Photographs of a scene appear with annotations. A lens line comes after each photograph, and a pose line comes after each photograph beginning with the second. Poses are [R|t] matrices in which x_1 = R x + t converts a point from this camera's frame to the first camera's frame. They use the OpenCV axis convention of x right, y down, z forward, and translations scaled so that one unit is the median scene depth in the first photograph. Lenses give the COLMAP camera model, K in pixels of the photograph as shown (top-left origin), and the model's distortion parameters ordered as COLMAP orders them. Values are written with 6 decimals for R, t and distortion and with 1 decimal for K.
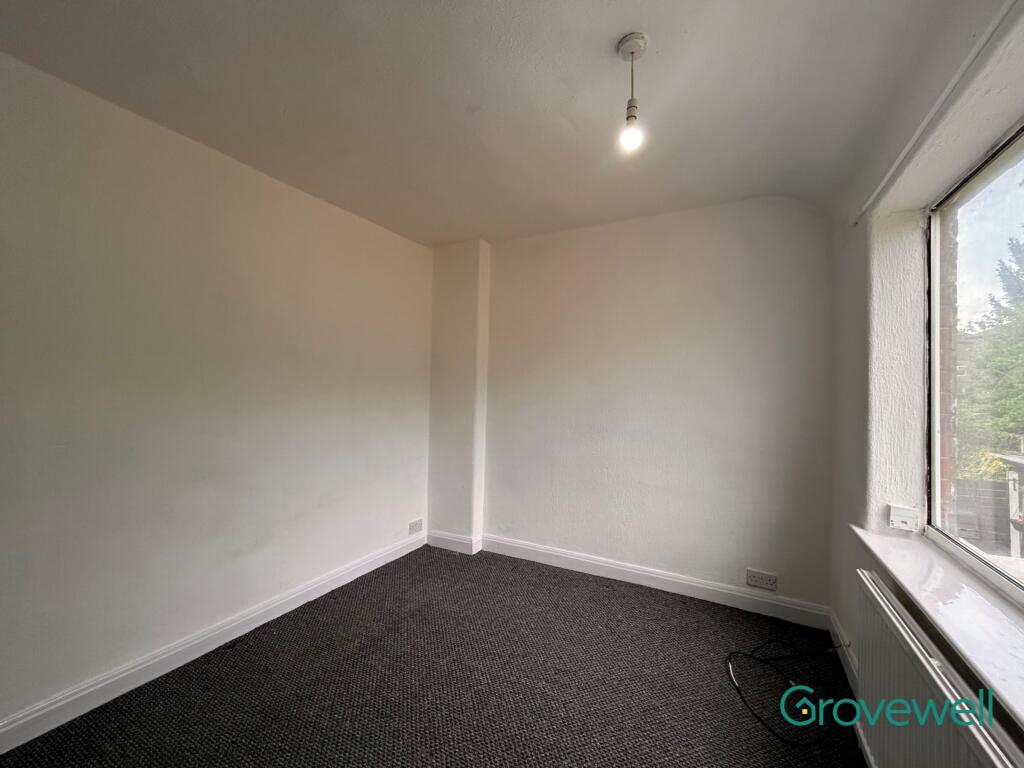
lens RADIAL K [[415.3, 0, 512.2], [0, 415.3, 381.8], [0, 0, 1]] dist [-0.002070, 0.000457]
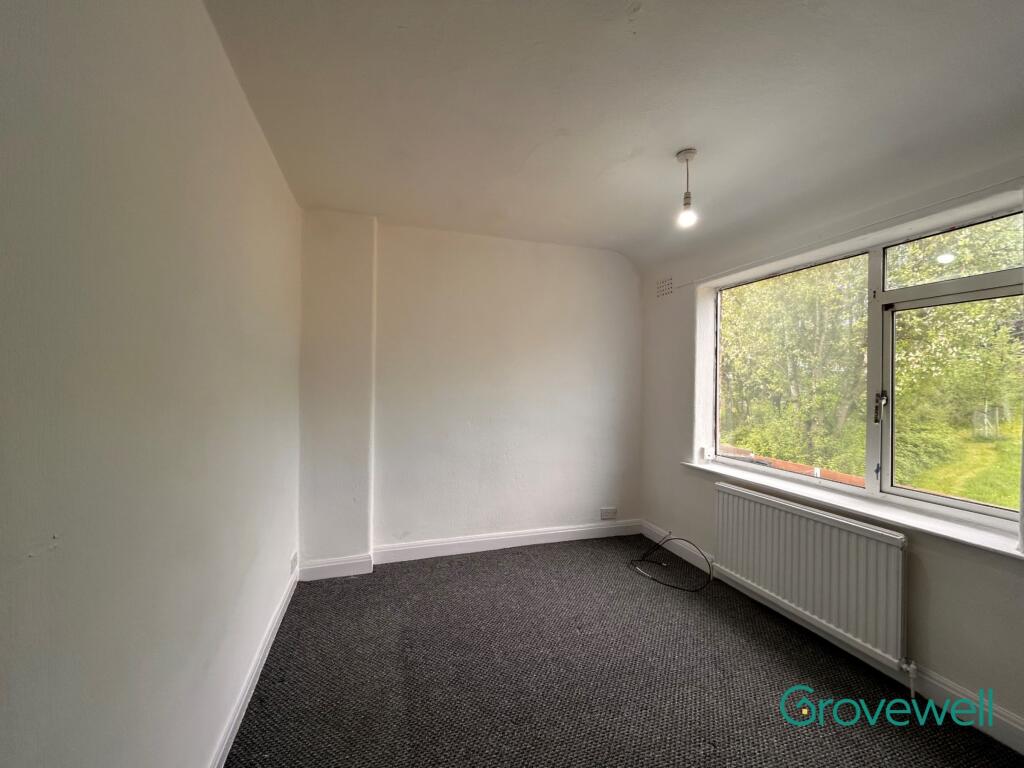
lens RADIAL K [[415.3, 0, 512.2], [0, 415.3, 381.8], [0, 0, 1]] dist [-0.002070, 0.000457]
pose [[0.705097, -0.013580, 0.708980, -0.618254], [-0.006988, 0.999635, 0.026097, -0.022865], [-0.709076, -0.023355, 0.704745, 0.199028]]
